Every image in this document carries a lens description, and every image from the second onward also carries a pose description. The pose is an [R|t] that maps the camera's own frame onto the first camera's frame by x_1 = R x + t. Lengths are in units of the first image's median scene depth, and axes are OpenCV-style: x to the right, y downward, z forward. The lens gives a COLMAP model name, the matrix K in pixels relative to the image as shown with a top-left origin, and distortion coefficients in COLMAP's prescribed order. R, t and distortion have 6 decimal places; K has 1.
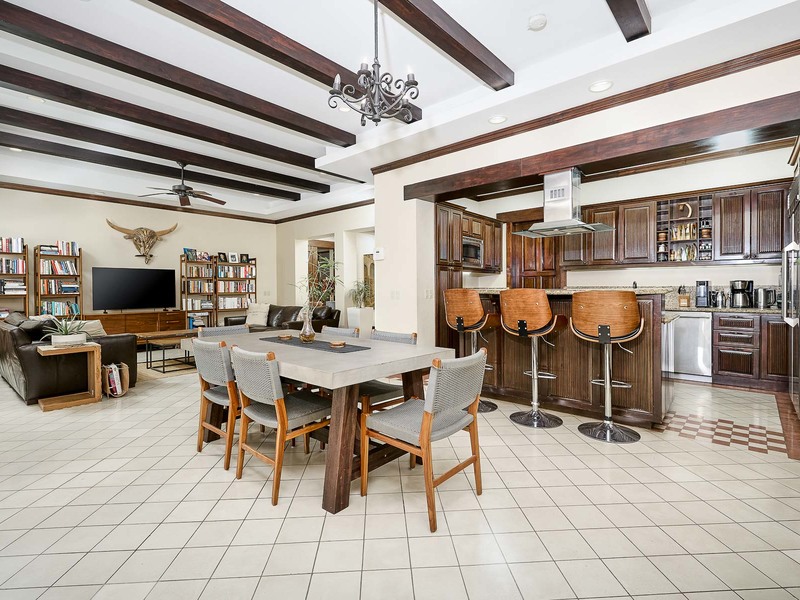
lens RADIAL K [[395.8, 0, 402.3], [0, 395.8, 289.4], [0, 0, 1]] dist [0.002598, 0.000528]
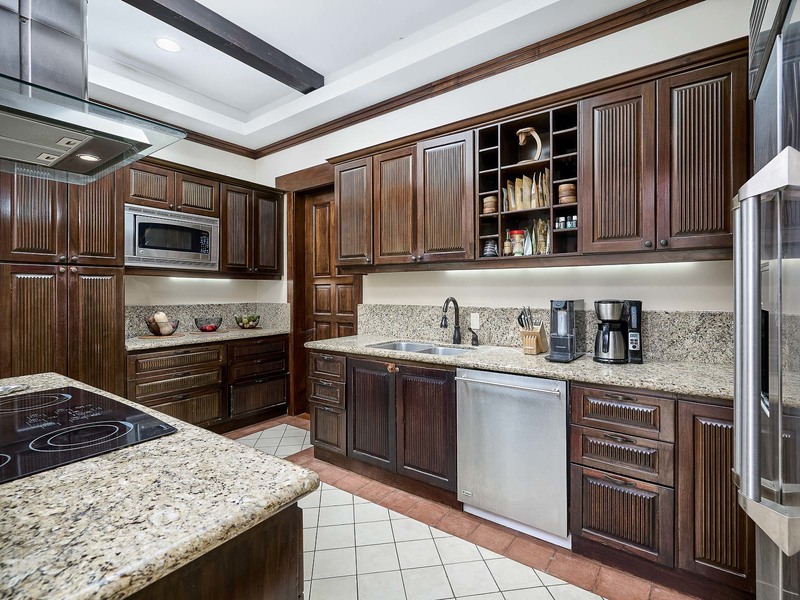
lens RADIAL K [[395.8, 0, 402.3], [0, 395.8, 289.4], [0, 0, 1]] dist [0.002598, 0.000528]
pose [[0.996219, -0.000053, 0.086873, 0.482402], [0.000449, 0.999990, -0.004541, -0.028246], [-0.086872, 0.004563, 0.996209, 0.510266]]
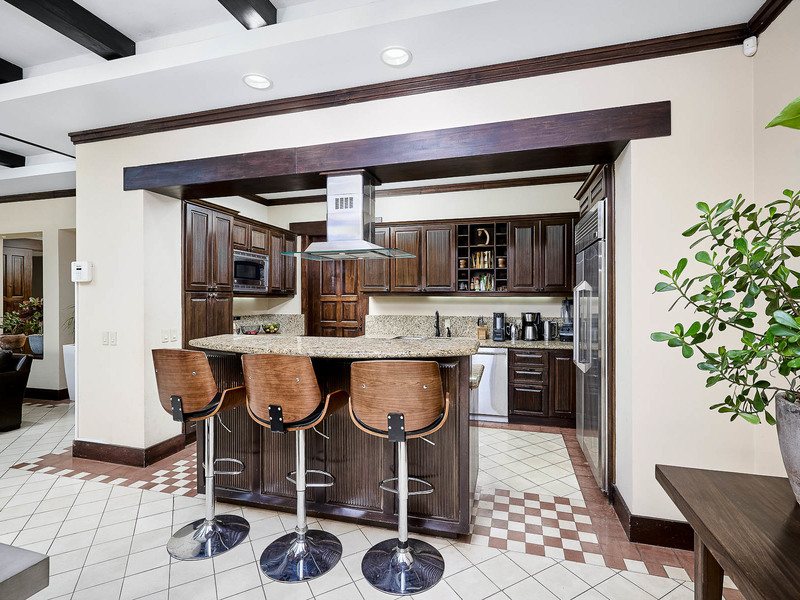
lens RADIAL K [[395.8, 0, 402.3], [0, 395.8, 289.4], [0, 0, 1]] dist [0.002598, 0.000528]
pose [[0.902851, 0.012646, 0.429767, 0.127000], [-0.003781, 0.999762, -0.021475, -0.050018], [-0.429937, 0.017764, 0.902684, 0.218653]]
